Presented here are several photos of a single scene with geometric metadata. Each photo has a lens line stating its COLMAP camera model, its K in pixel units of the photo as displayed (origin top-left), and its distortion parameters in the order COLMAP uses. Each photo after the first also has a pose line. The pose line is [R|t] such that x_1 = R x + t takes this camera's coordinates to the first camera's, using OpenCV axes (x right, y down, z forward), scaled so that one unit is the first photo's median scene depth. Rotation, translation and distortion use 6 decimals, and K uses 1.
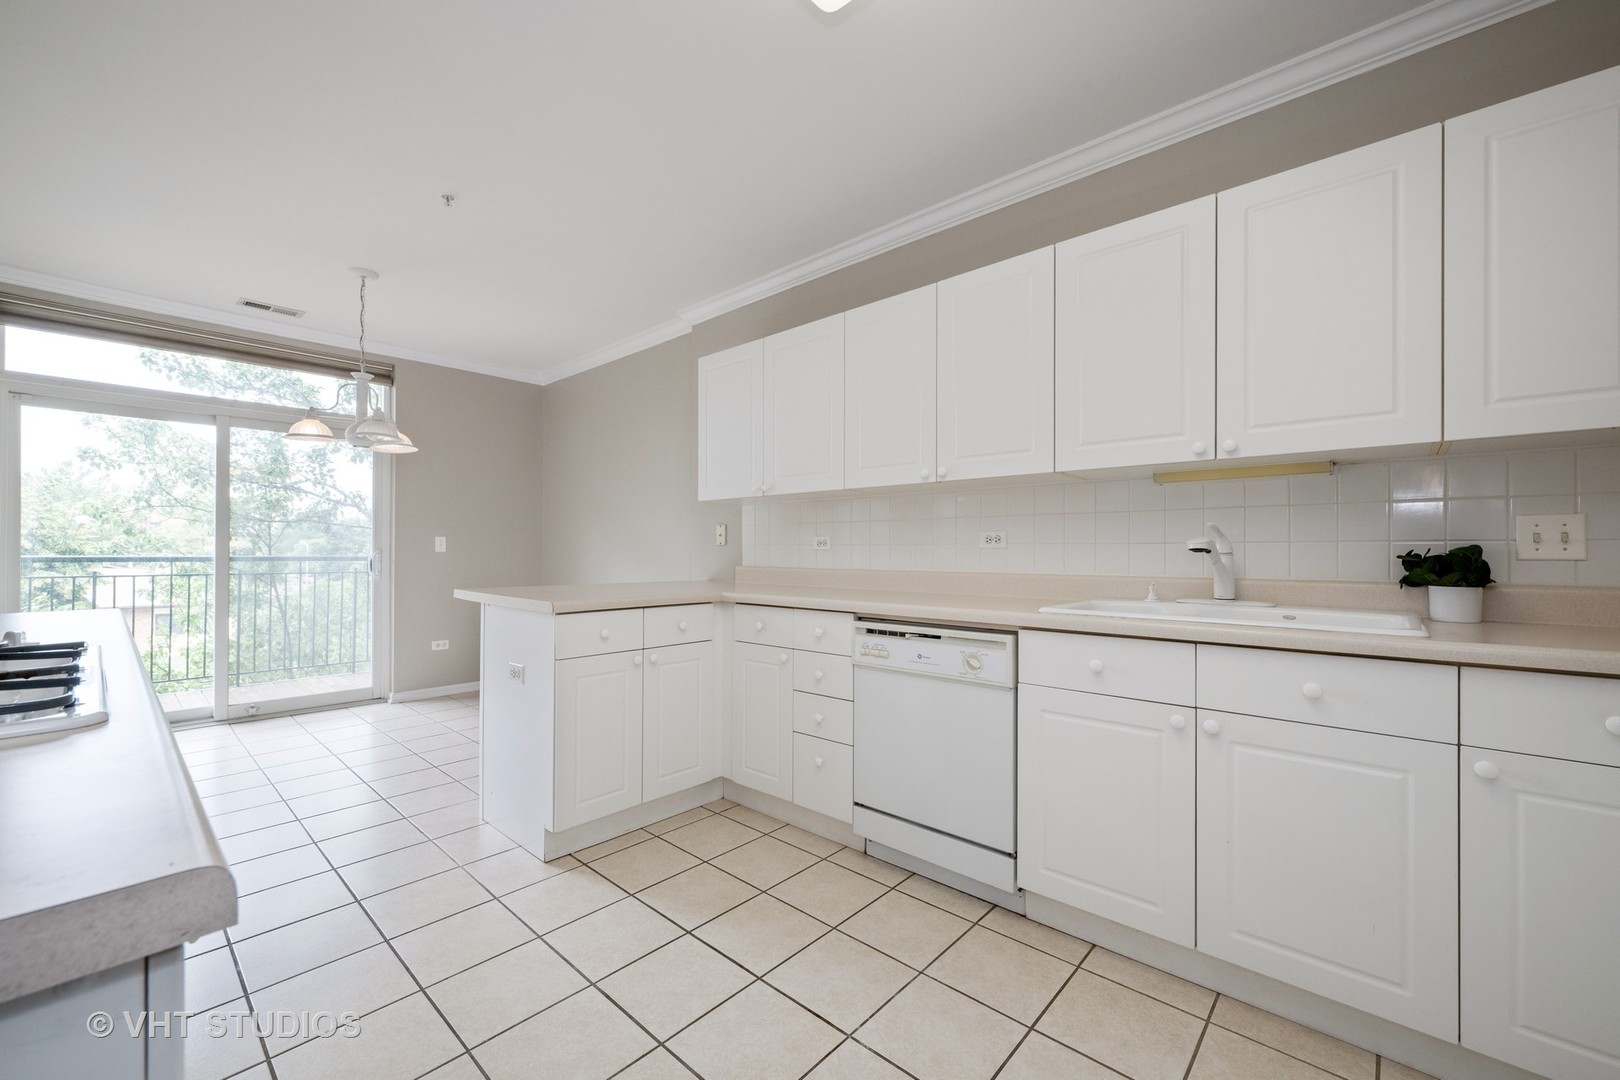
lens RADIAL K [[647.5, 0, 805.9], [0, 647.5, 546.5], [0, 0, 1]] dist [0.000019, -0.000008]
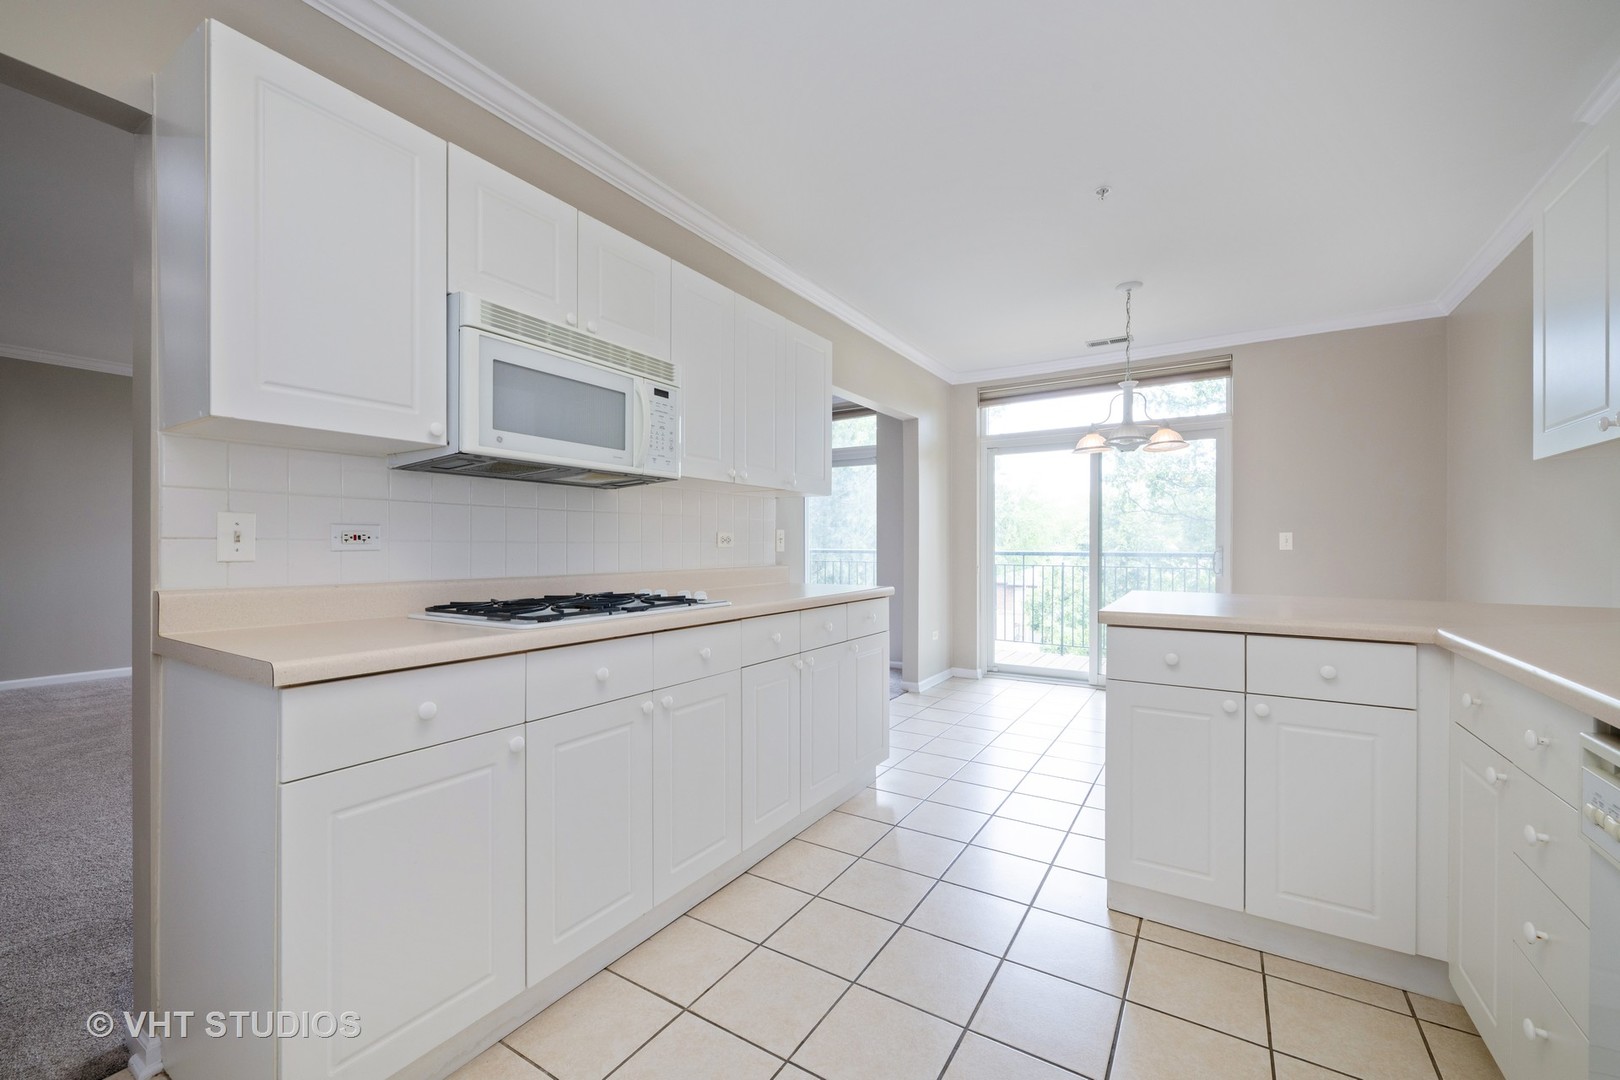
lens RADIAL K [[638.1, 0, 806.2], [0, 638.1, 529.8], [0, 0, 1]] dist [0.001524, 0.000132]
pose [[0.167879, -0.021821, -0.985566, 0.246867], [0.001355, 0.999759, -0.021904, -0.000776], [0.985807, 0.002342, 0.167868, 0.291452]]
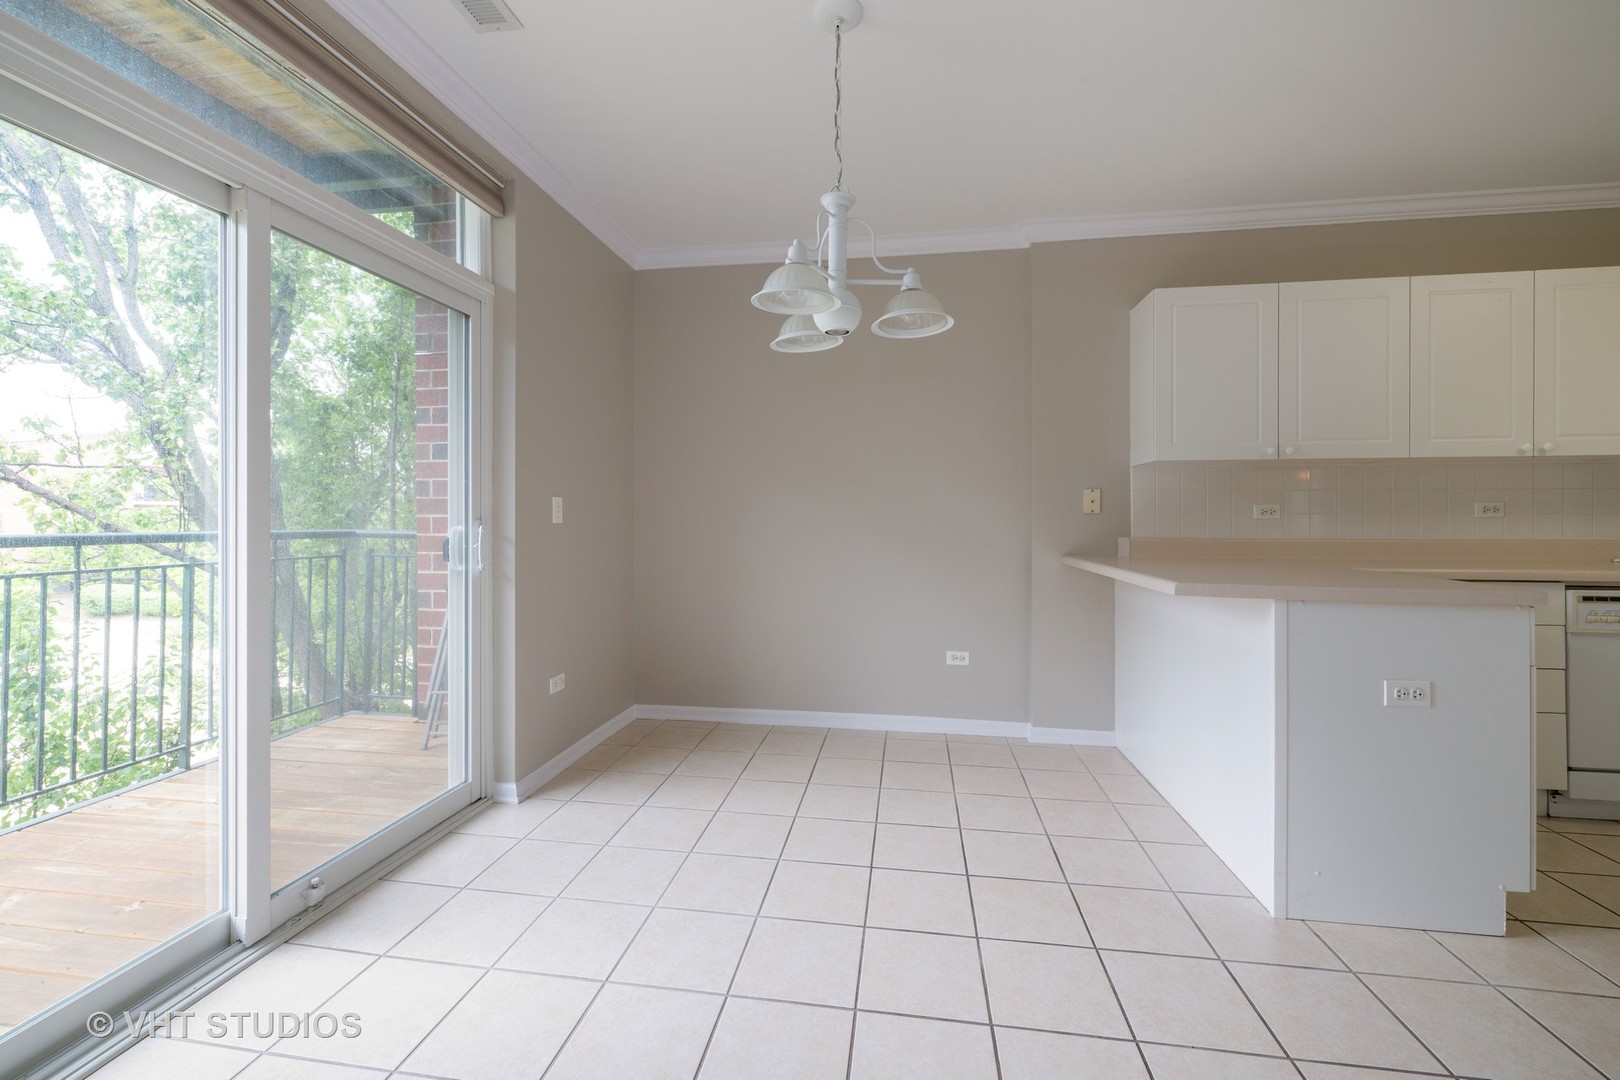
lens RADIAL K [[655.4, 0, 814.1], [0, 655.4, 517.2], [0, 0, 1]] dist [-0.000499, -0.000071]
pose [[0.830020, -0.003591, 0.557722, -0.958390], [-0.001670, 0.999959, 0.008924, -0.004279], [-0.557731, -0.008338, 0.829980, 0.522781]]
